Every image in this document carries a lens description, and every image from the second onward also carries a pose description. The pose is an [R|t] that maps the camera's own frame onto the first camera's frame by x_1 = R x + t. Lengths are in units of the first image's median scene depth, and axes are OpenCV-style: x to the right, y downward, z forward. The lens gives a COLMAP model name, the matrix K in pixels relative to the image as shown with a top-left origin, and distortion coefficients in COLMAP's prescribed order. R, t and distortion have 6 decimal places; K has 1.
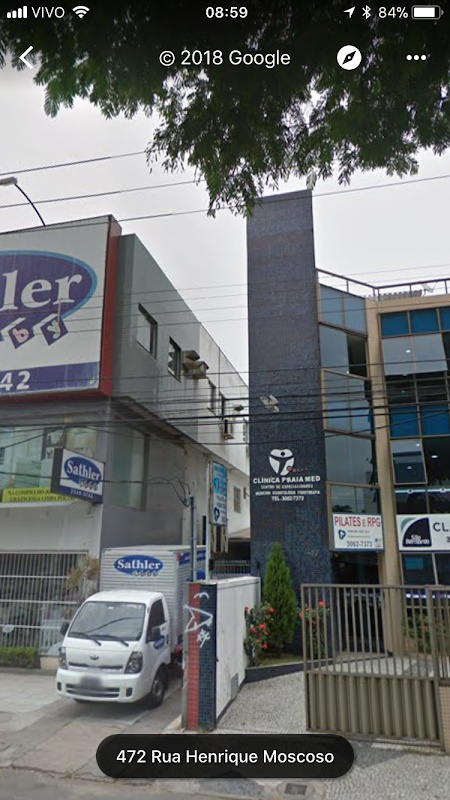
lens RADIAL K [[562.3, 0, 243.6], [0, 562.3, 383.3], [0, 0, 1]] dist [0.001975, 0.000302]
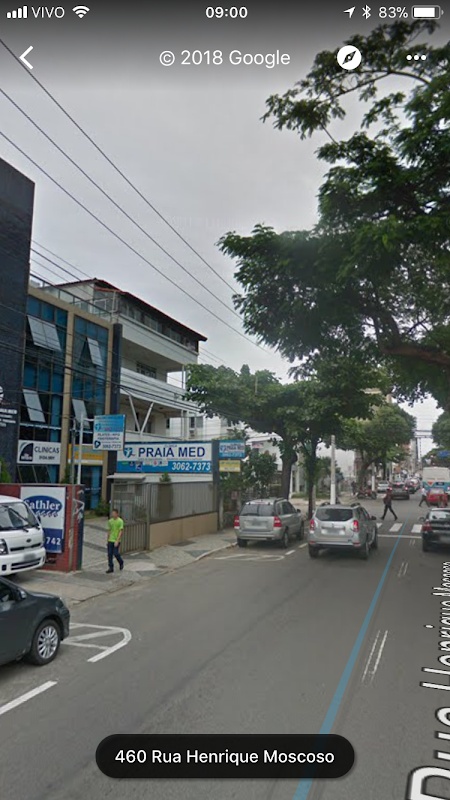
lens RADIAL K [[519.7, 0, 225.0], [0, 519.7, 400.0], [0, 0, 1]] dist [-0.000195, -0.000485]
pose [[0.133459, 0.133891, 0.981968, -1.009576], [-0.307462, 0.947537, -0.087409, 0.093008], [-0.942155, -0.290252, 0.167624, 0.312015]]
